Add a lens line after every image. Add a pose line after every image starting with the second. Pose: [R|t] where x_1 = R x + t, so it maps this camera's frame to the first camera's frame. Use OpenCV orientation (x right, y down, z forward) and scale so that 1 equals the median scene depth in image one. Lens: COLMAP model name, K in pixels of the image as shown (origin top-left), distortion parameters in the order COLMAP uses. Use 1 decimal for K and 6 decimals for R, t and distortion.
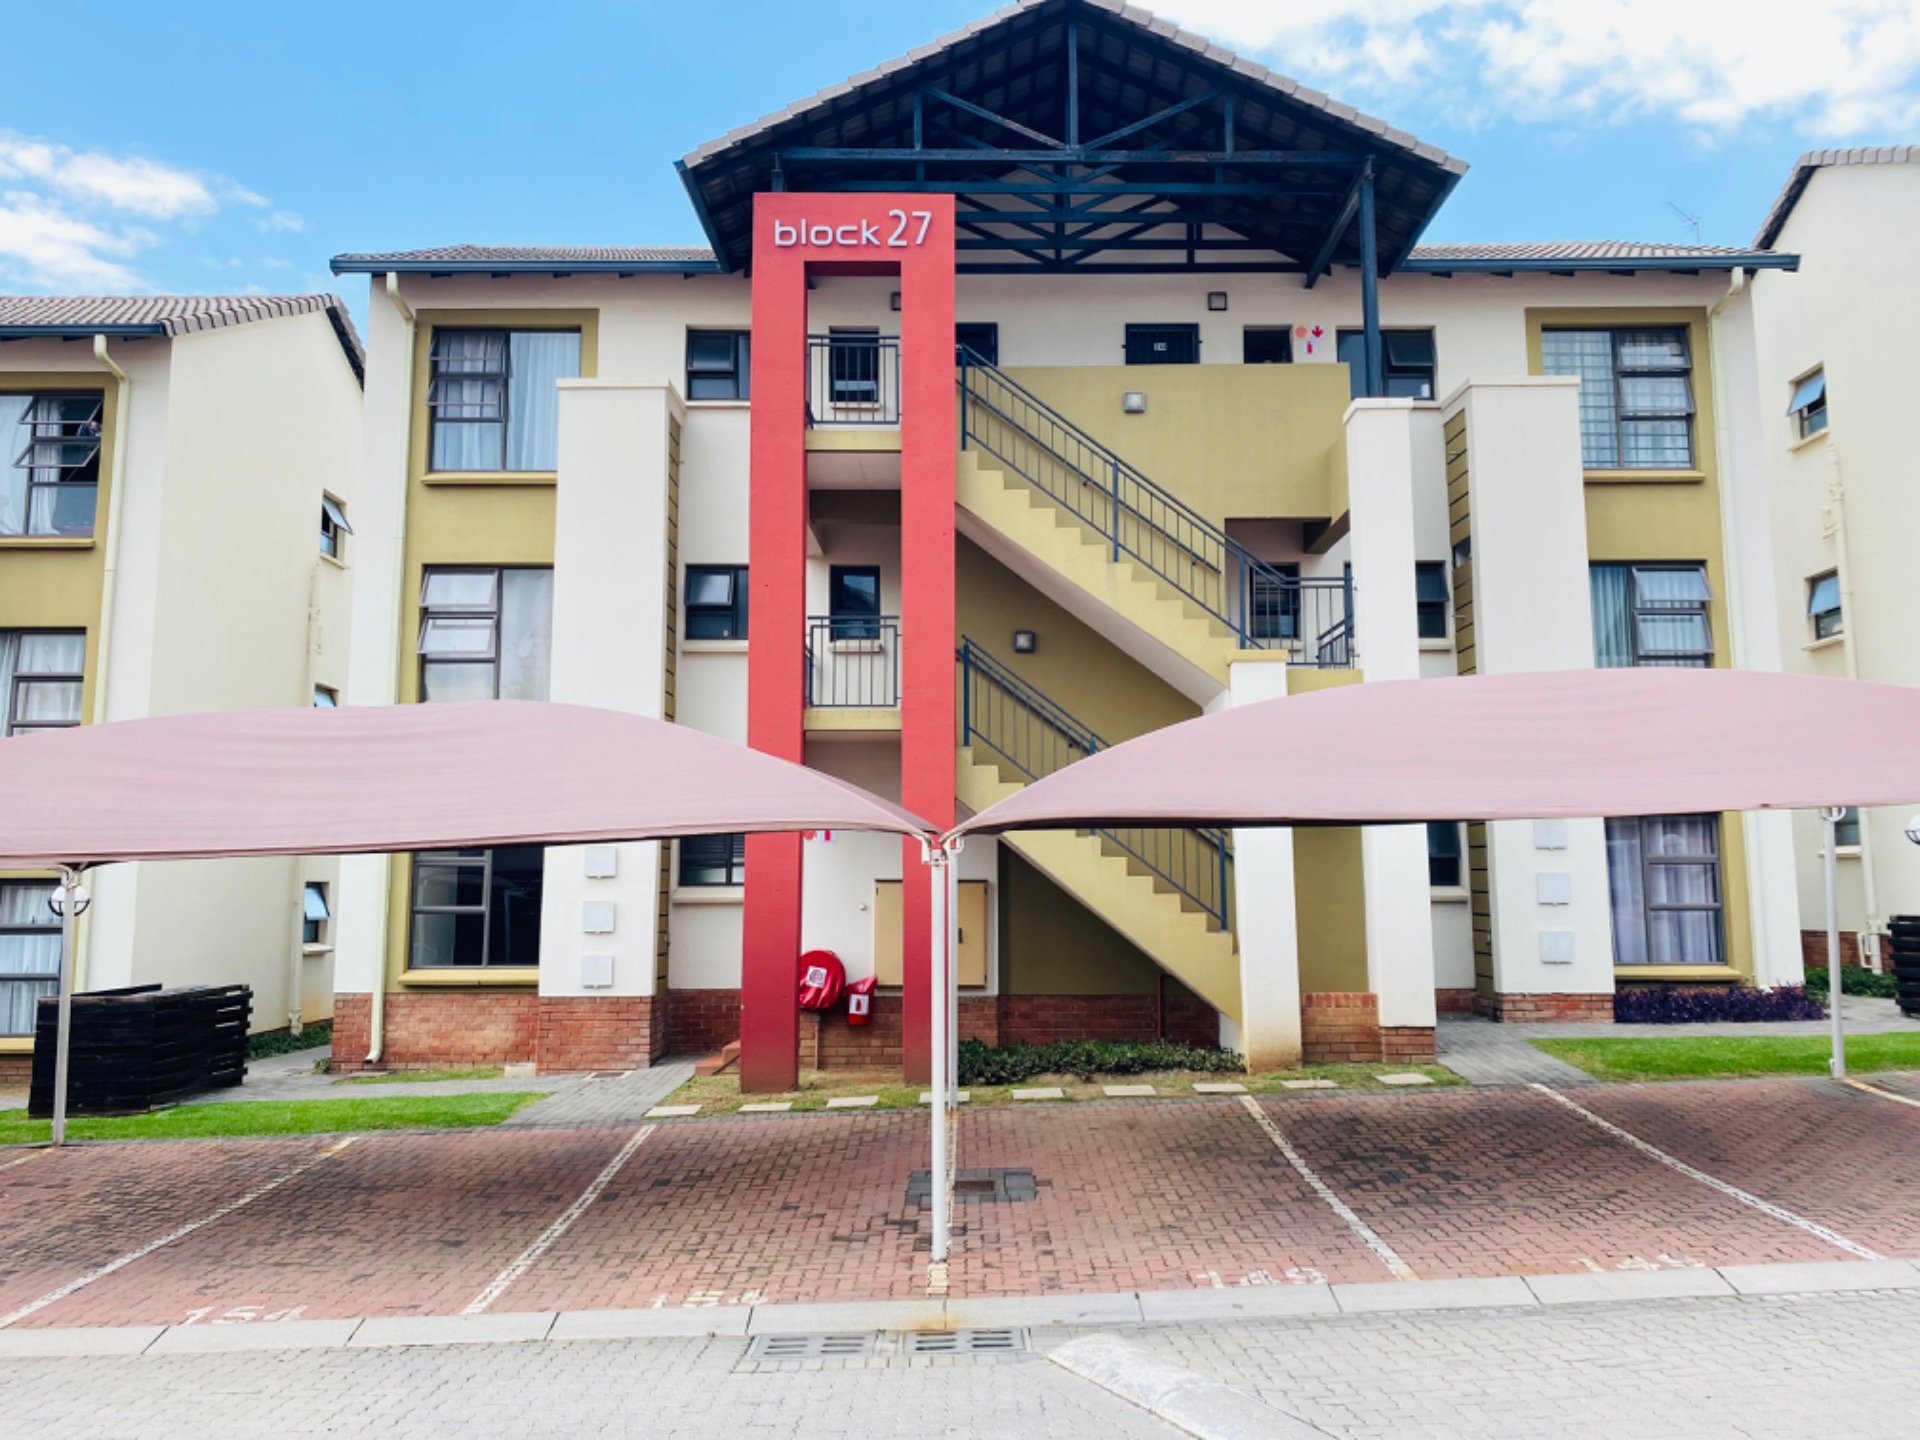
lens RADIAL K [[1462.3, 0, 960.6], [0, 1462.3, 691.7], [0, 0, 1]] dist [0.044176, -0.044515]
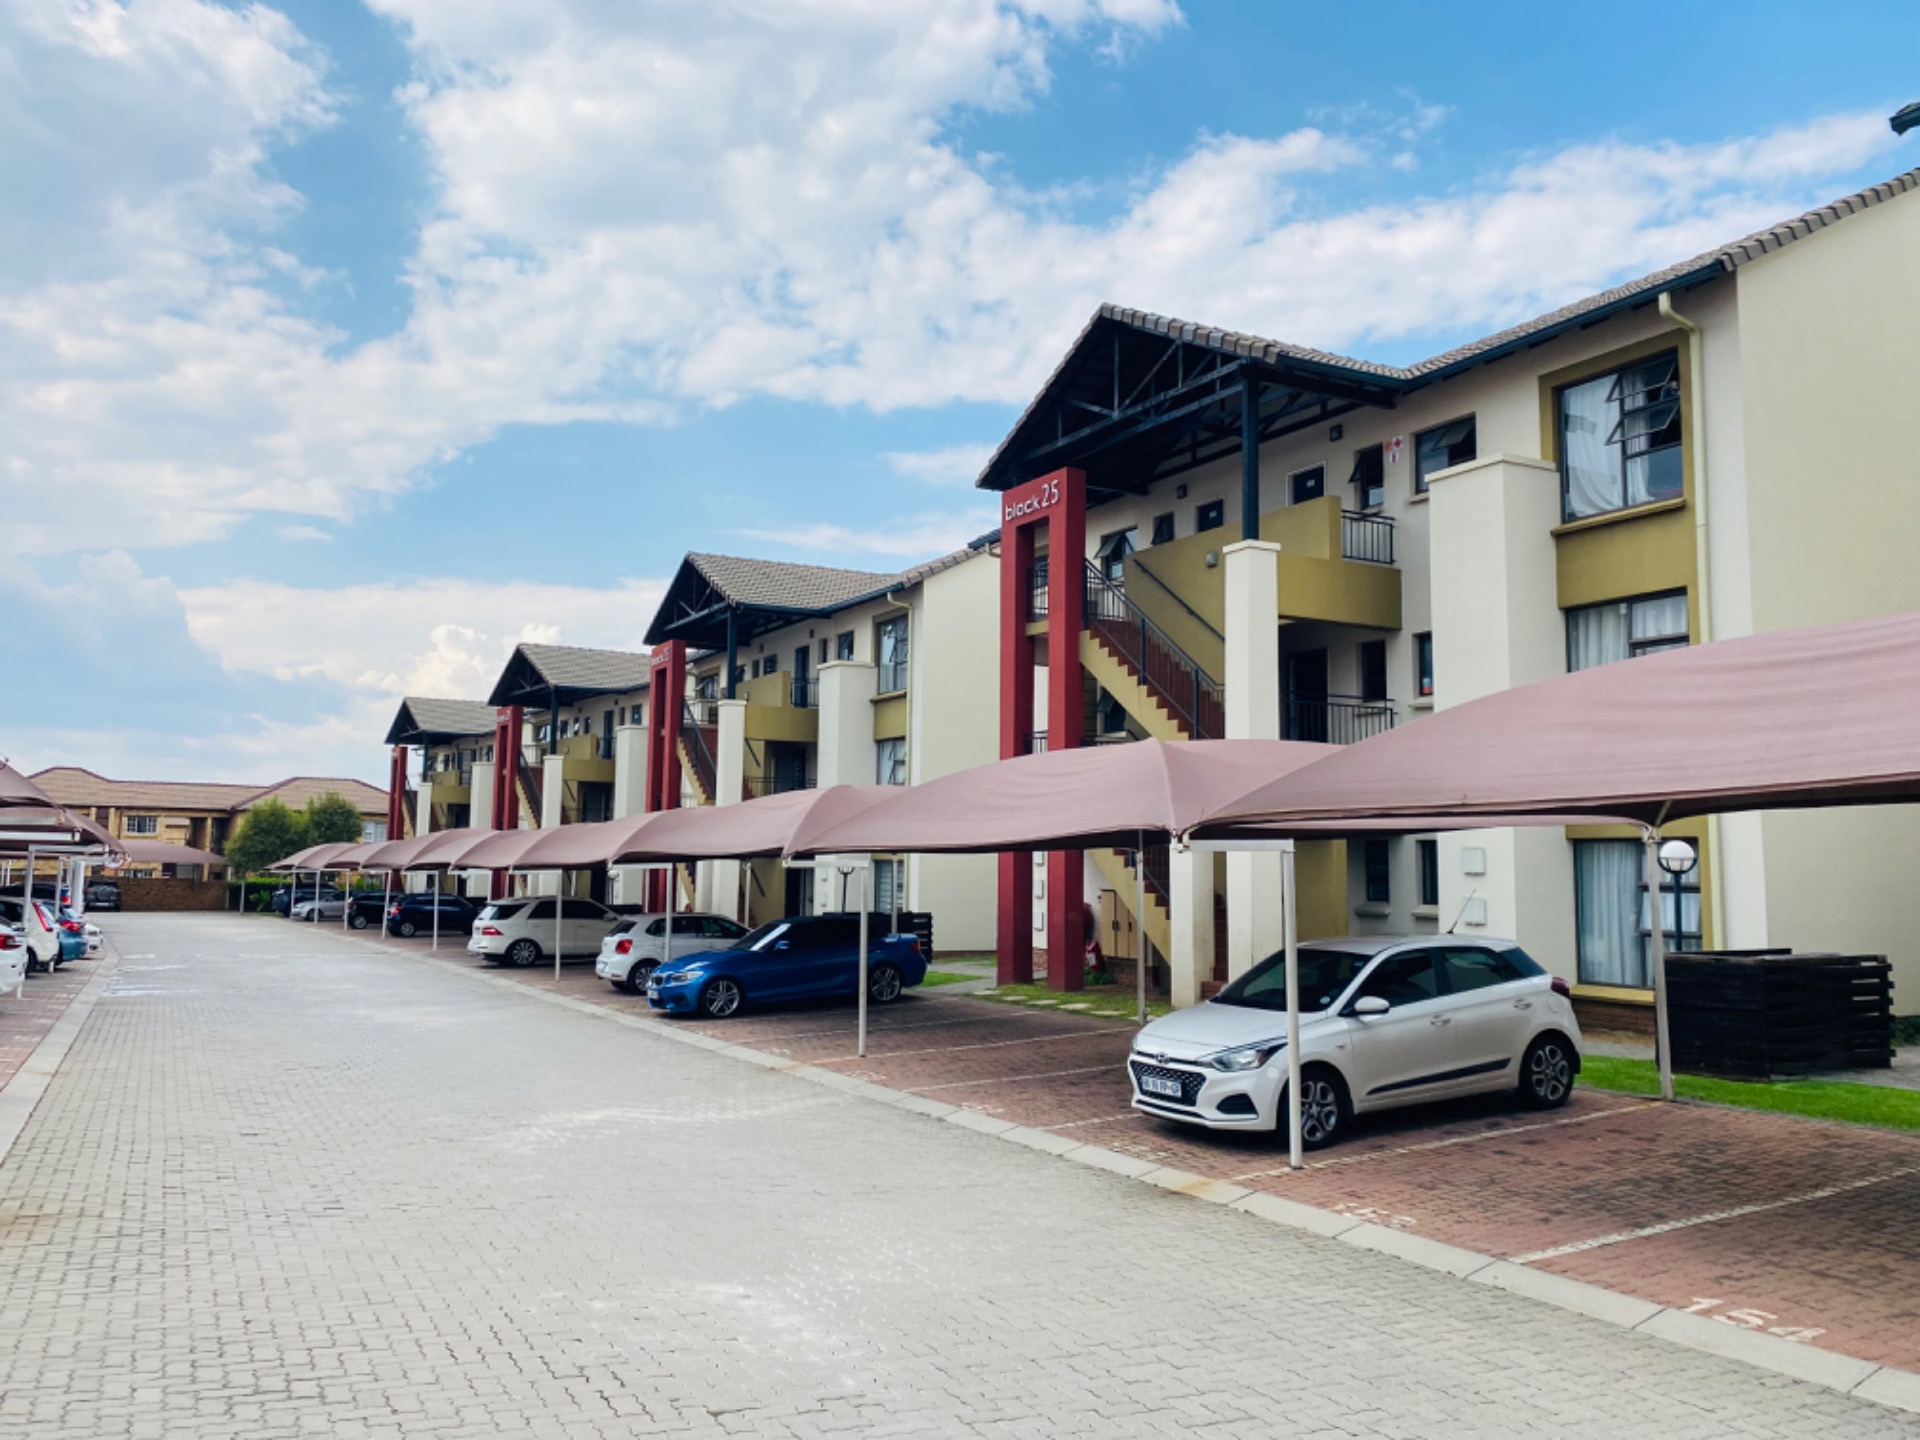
lens RADIAL K [[1462.3, 0, 960.6], [0, 1462.3, 691.7], [0, 0, 1]] dist [0.044176, -0.044515]
pose [[0.472713, -0.088804, -0.876730, 0.047167], [0.105530, 0.993454, -0.043728, 0.021454], [0.874875, -0.071851, 0.478990, 0.101352]]
